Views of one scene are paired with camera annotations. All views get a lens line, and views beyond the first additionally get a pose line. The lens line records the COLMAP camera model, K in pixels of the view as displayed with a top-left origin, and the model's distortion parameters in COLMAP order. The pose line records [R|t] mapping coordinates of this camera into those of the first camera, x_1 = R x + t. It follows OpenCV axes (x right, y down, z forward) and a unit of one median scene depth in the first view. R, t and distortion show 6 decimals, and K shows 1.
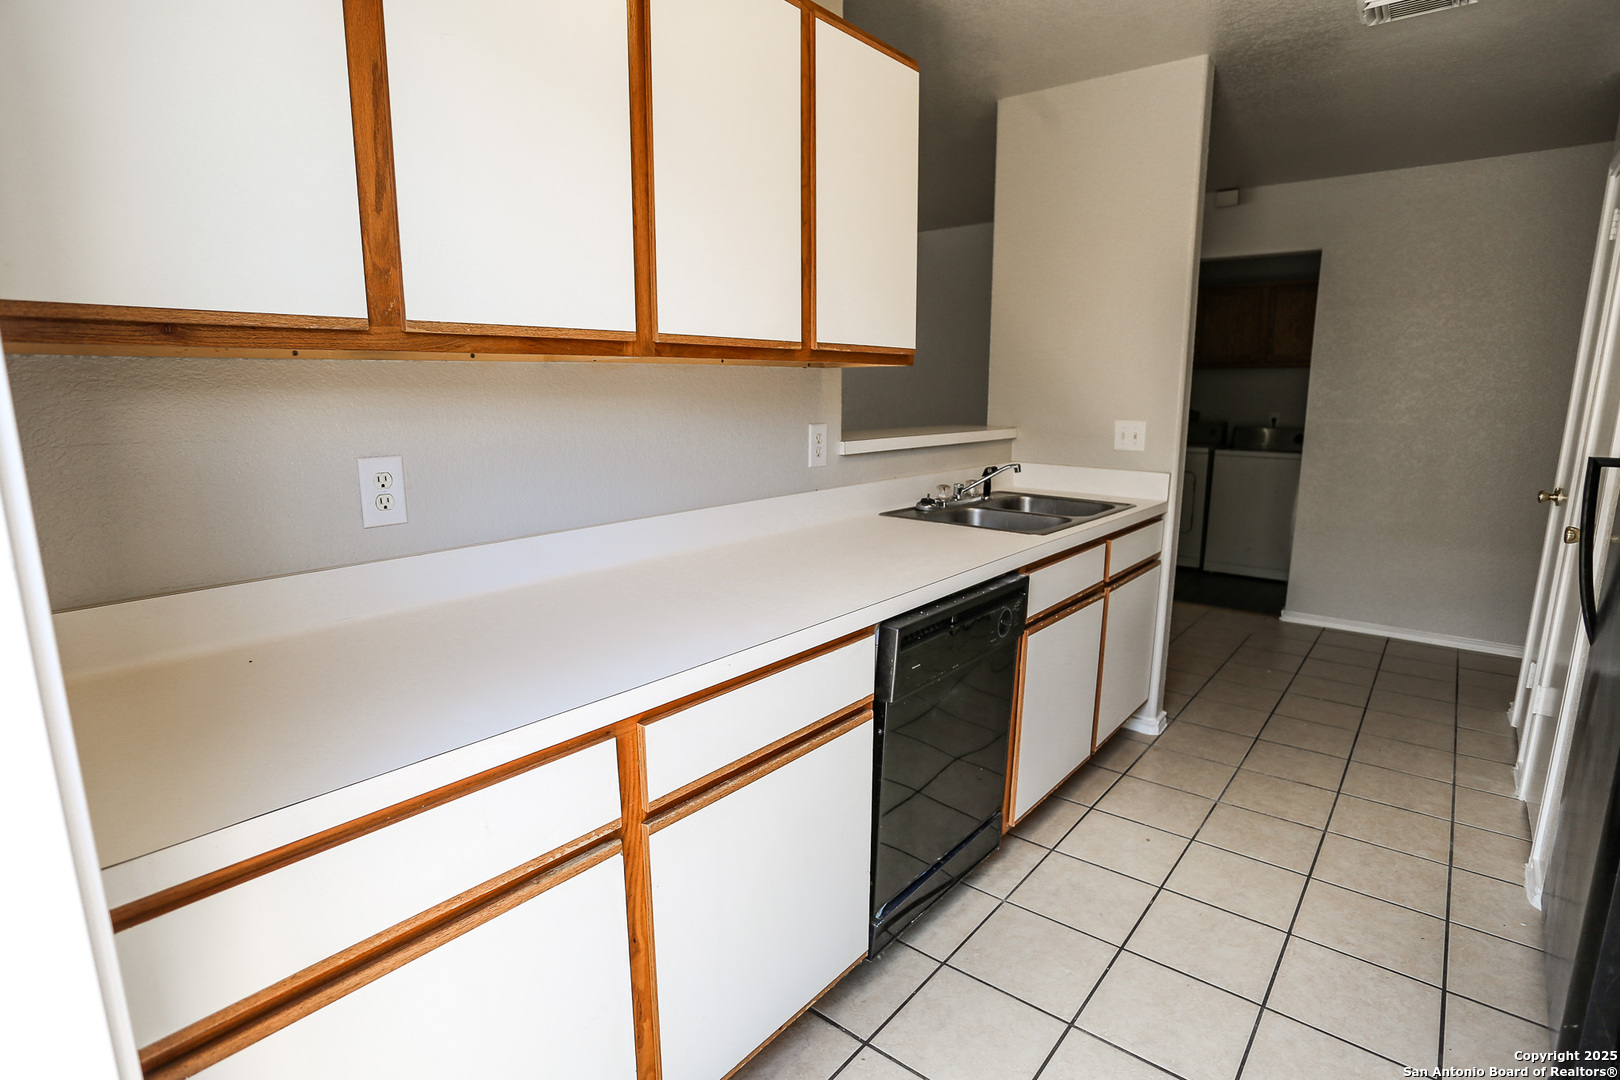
lens RADIAL K [[807.5, 0, 814.5], [0, 807.5, 554.9], [0, 0, 1]] dist [-0.061663, 0.023035]
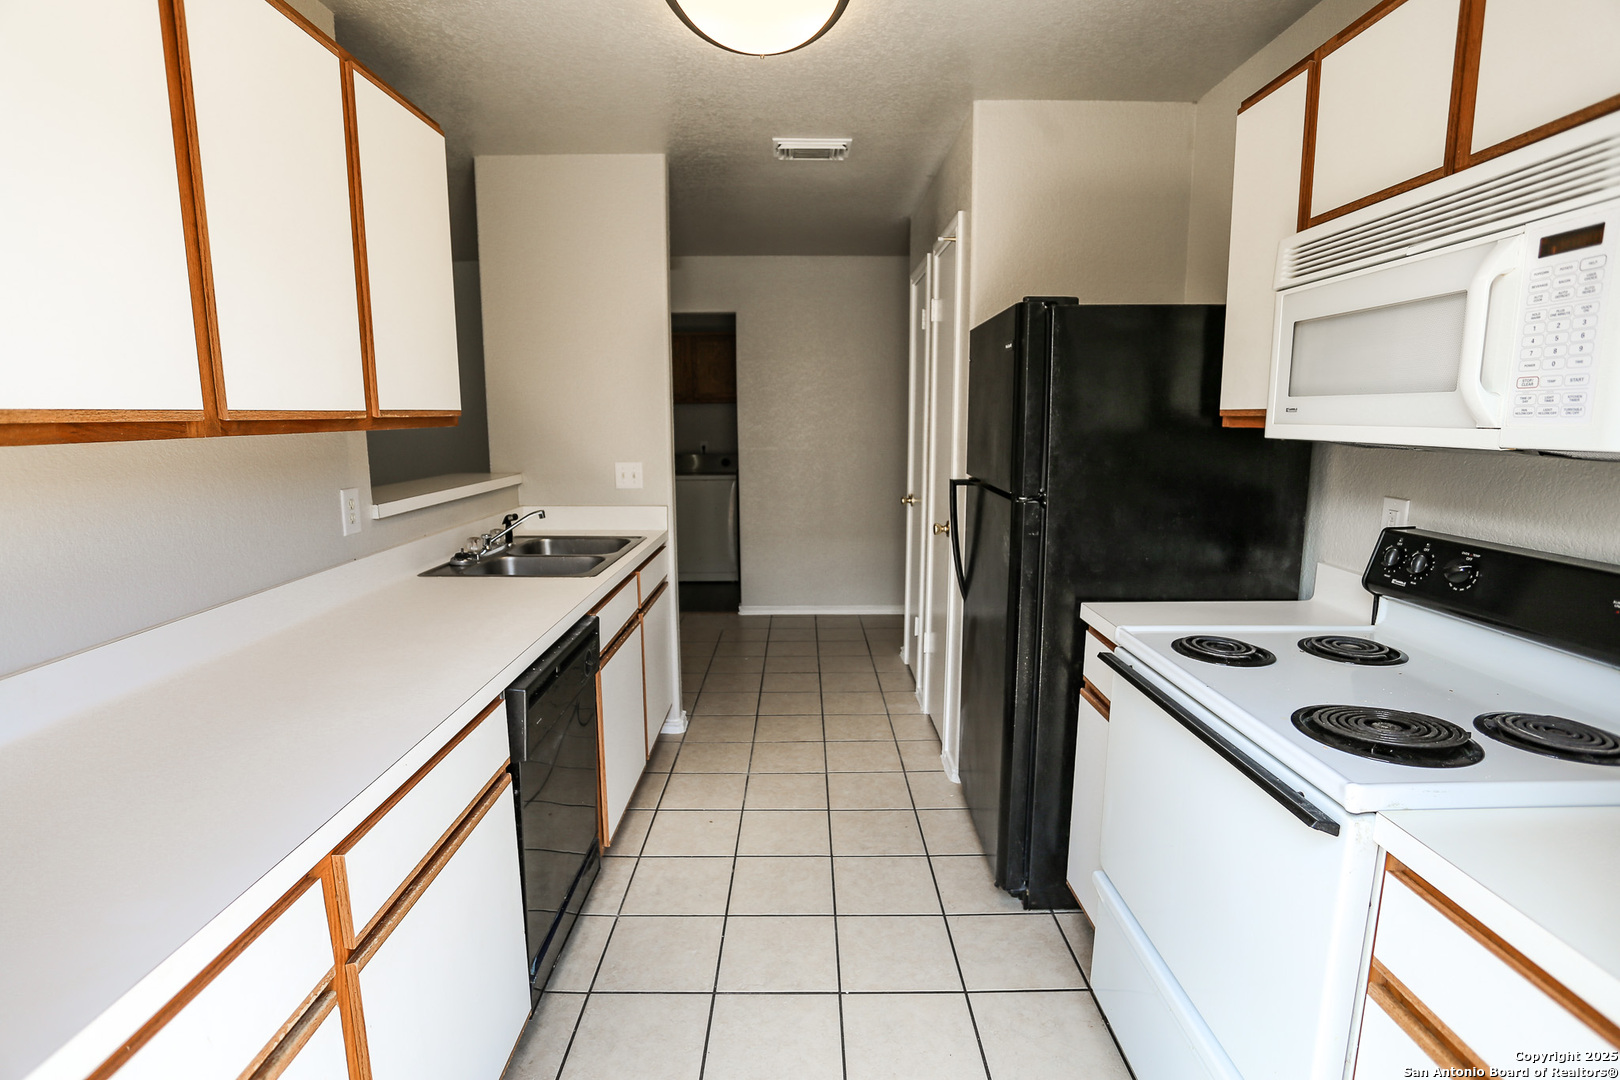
lens RADIAL K [[807.5, 0, 778.3], [0, 807.5, 554.7], [0, 0, 1]] dist [-0.061663, 0.023035]
pose [[0.774987, -0.116139, 0.621214, -0.187780], [0.130970, 0.991144, 0.021910, -0.042678], [-0.618257, 0.064380, 0.783335, -0.011901]]
